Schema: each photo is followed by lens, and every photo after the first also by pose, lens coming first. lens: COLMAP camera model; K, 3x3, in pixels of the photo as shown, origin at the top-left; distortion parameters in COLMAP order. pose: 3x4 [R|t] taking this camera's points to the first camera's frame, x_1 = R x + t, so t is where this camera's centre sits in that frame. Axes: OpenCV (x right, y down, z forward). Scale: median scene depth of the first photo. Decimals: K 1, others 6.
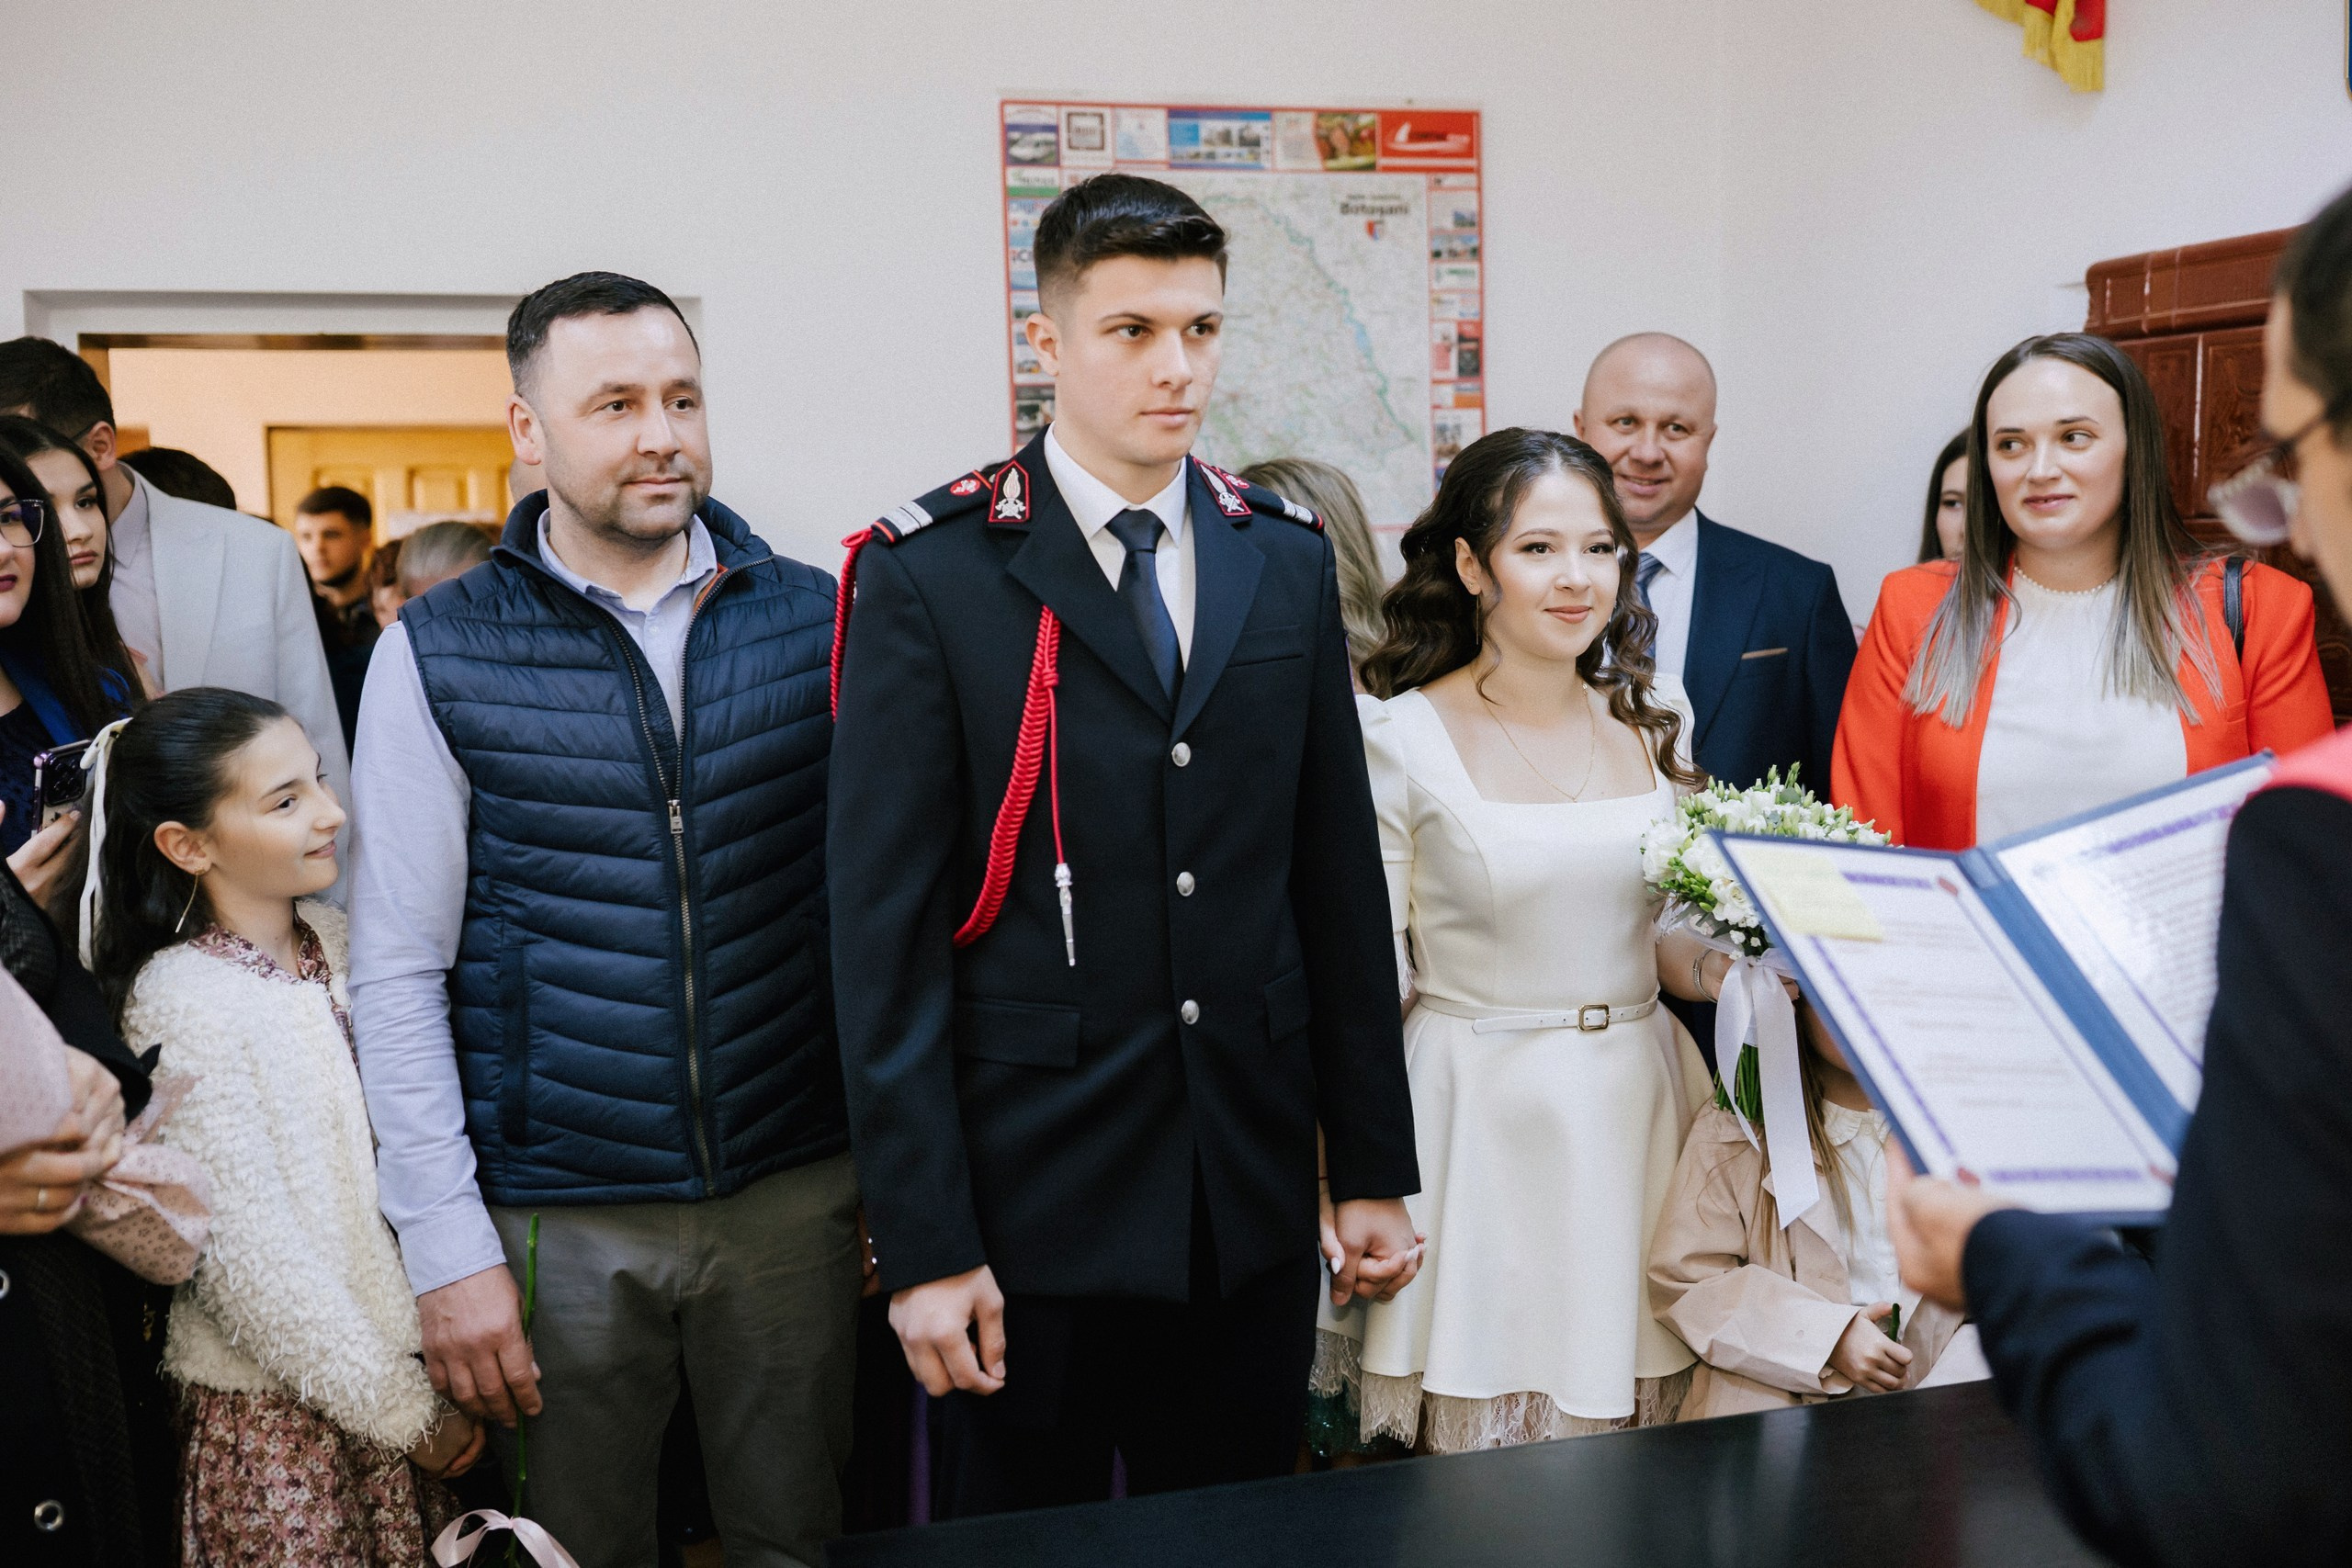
lens RADIAL K [[2623.8, 0, 1177.2], [0, 2623.8, 753.7], [0, 0, 1]] dist [0.005756, 0.000000]
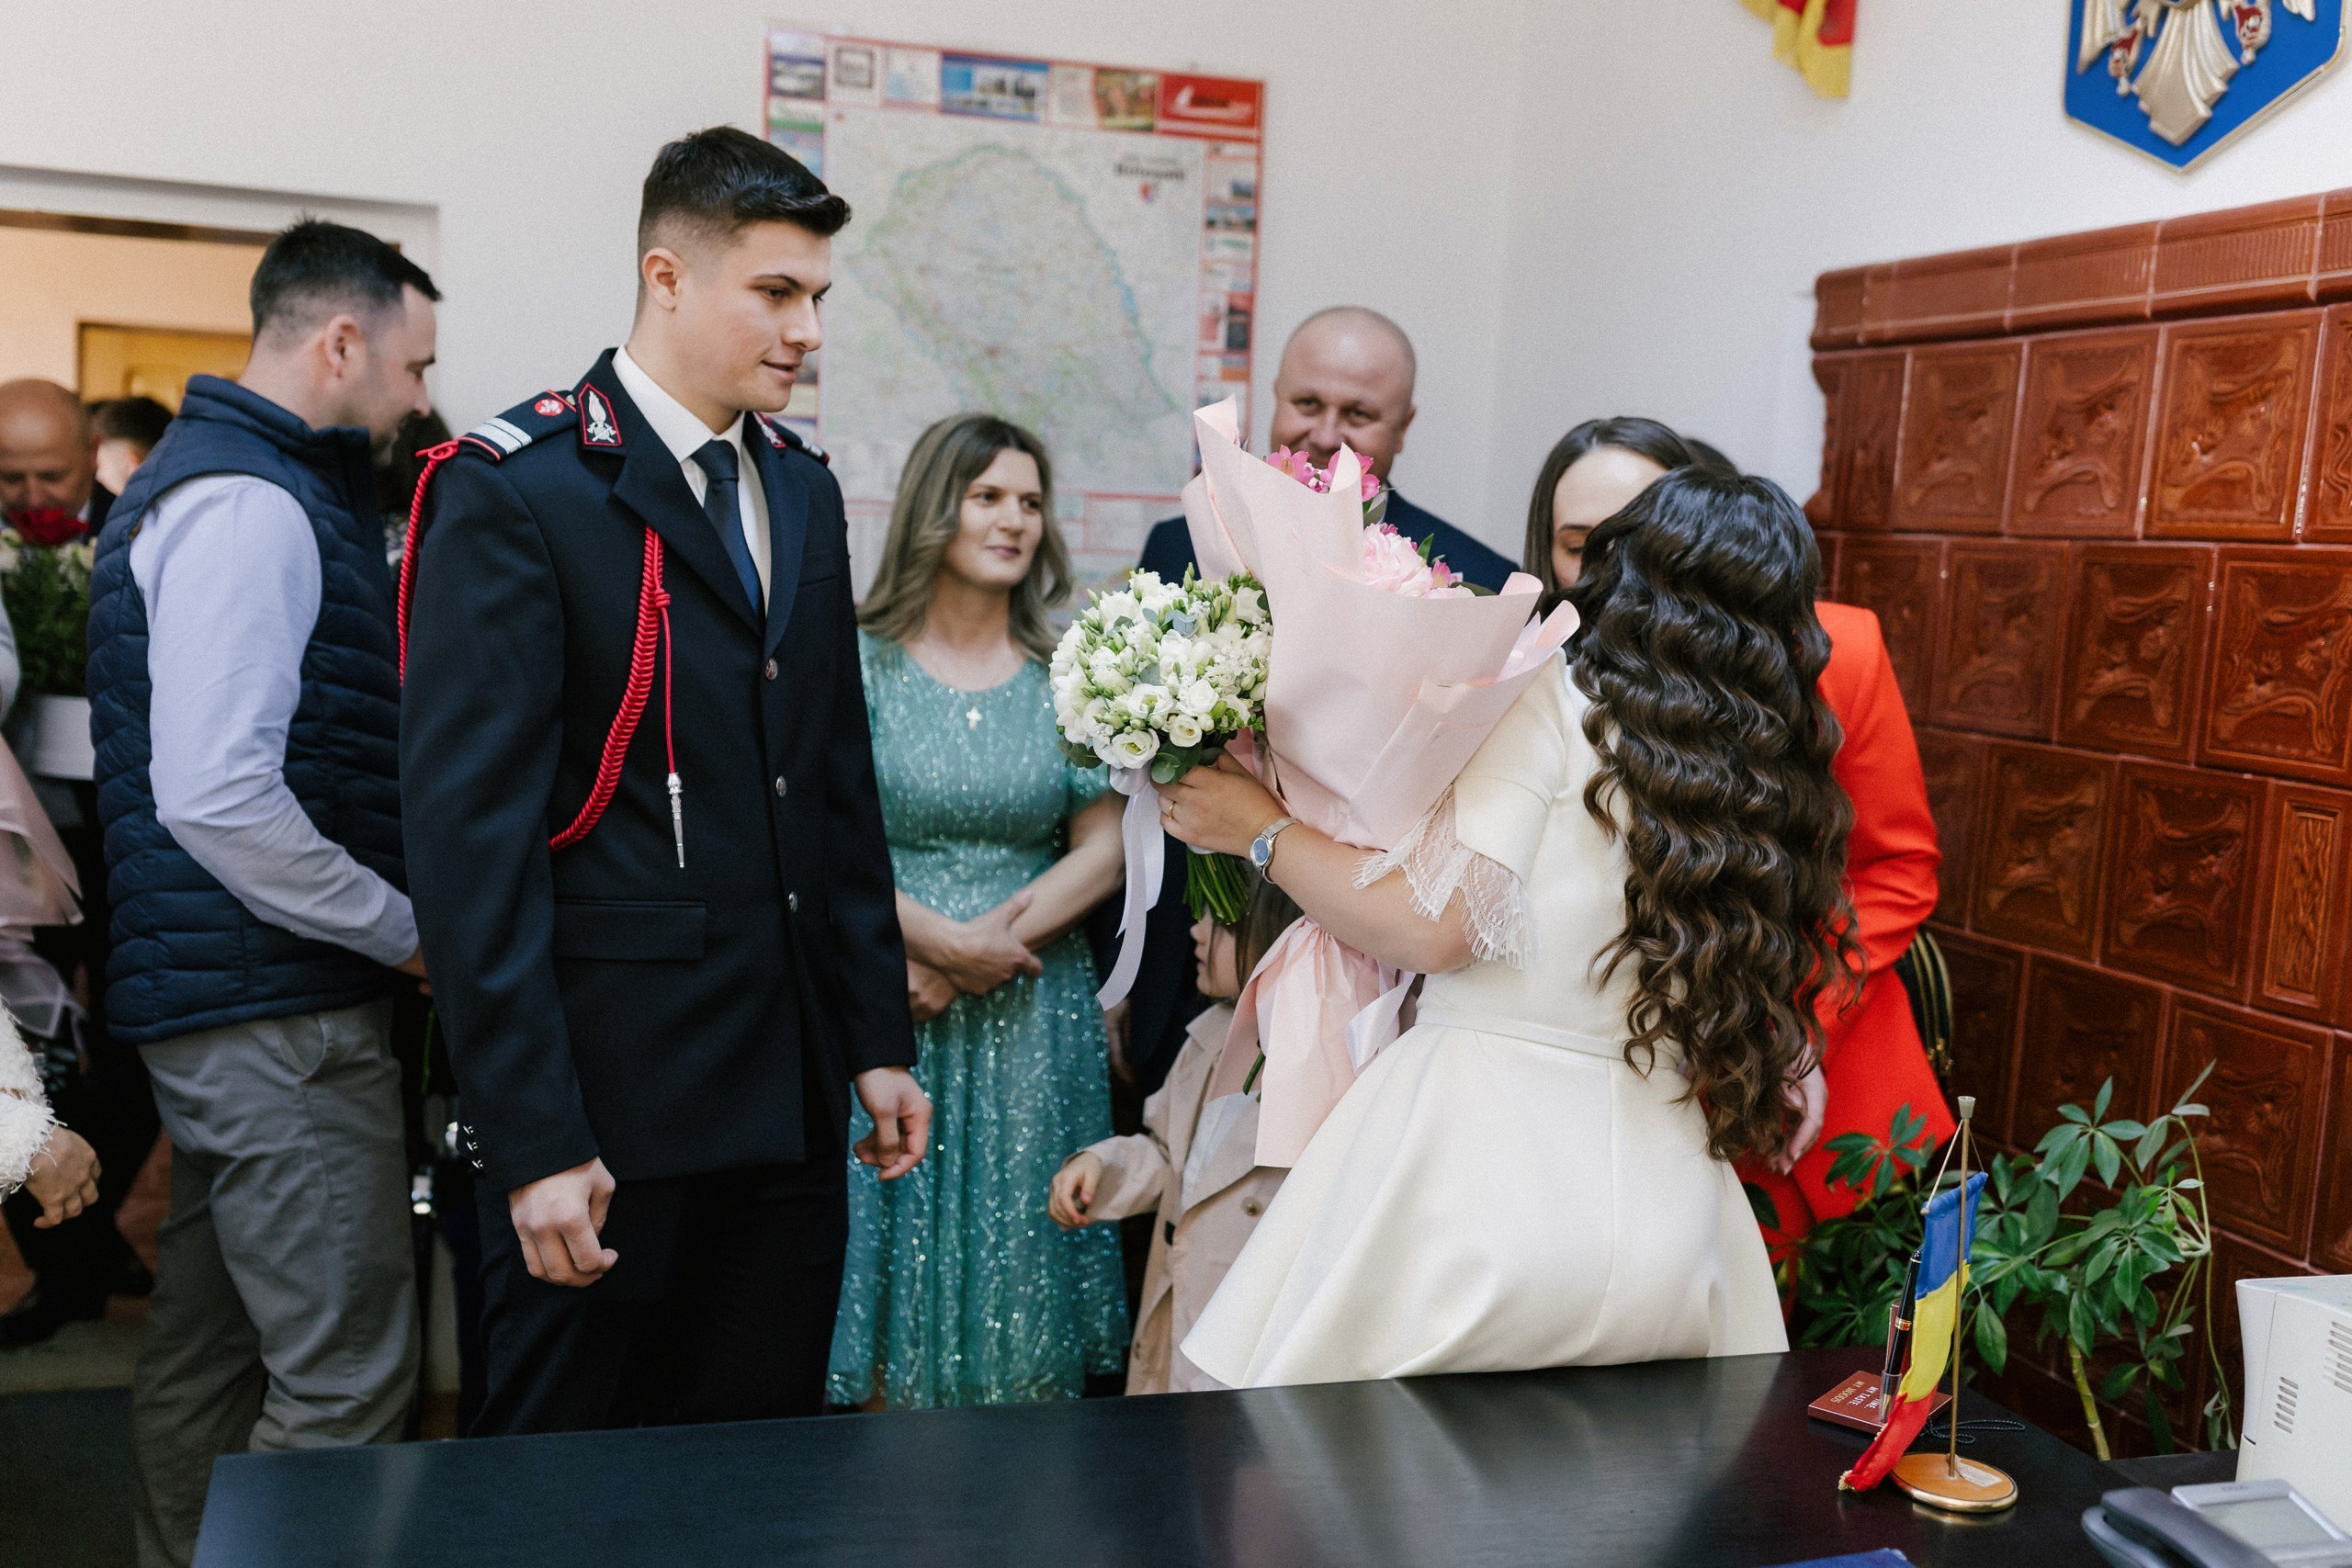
lens RADIAL K [[2623.8, 0, 1223.0], [0, 2623.8, 775.8], [0, 0, 1]] dist [0.005756, 0.000000]
pose [[0.997138, 0.071564, 0.024377, 0.097155], [-0.071724, 0.997408, 0.005753, 0.011045], [-0.023902, -0.007485, 0.999686, 0.013703]]
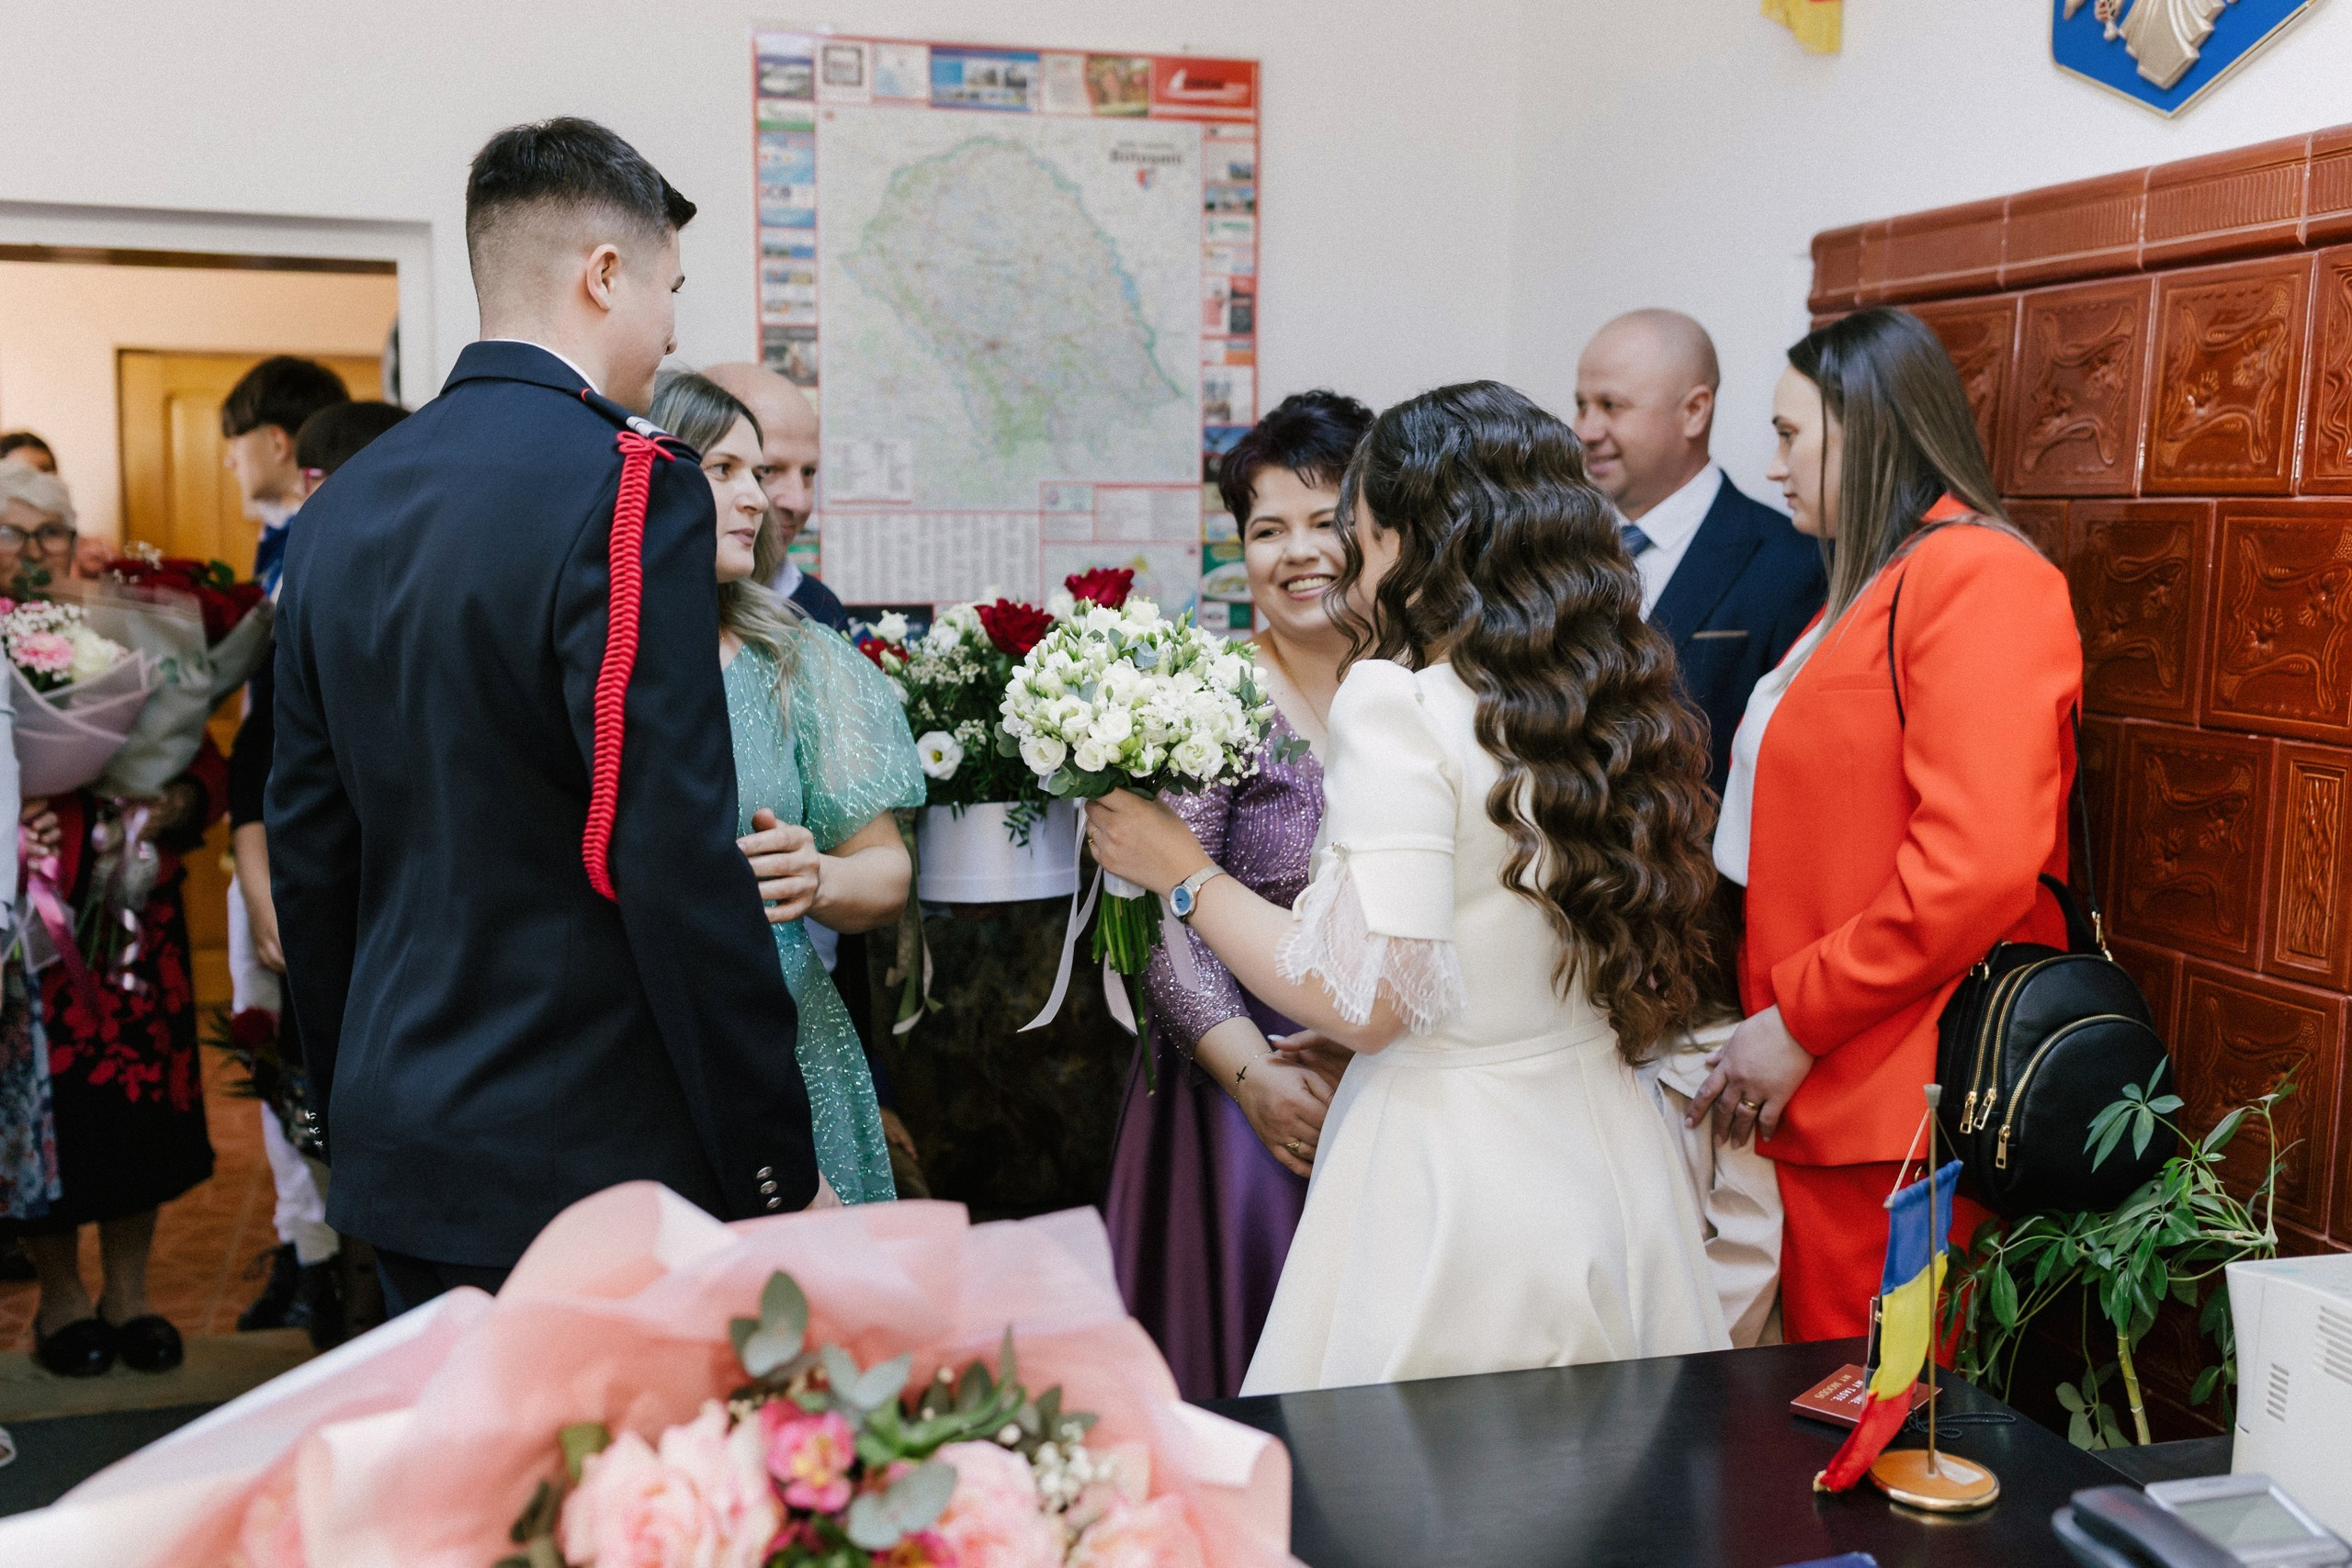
lens RADIAL K [[2623.8, 0, 1227.9], [0, 2623.8, 764.7], [0, 0, 1]] dist [0.005756, 0.000000]
pose [[0.999224, 0.037495, -0.012079, 0.129080], [-0.037333, 0.999213, 0.013365, 0.003834], [0.012570, -0.012904, 0.999838, 0.023280]]
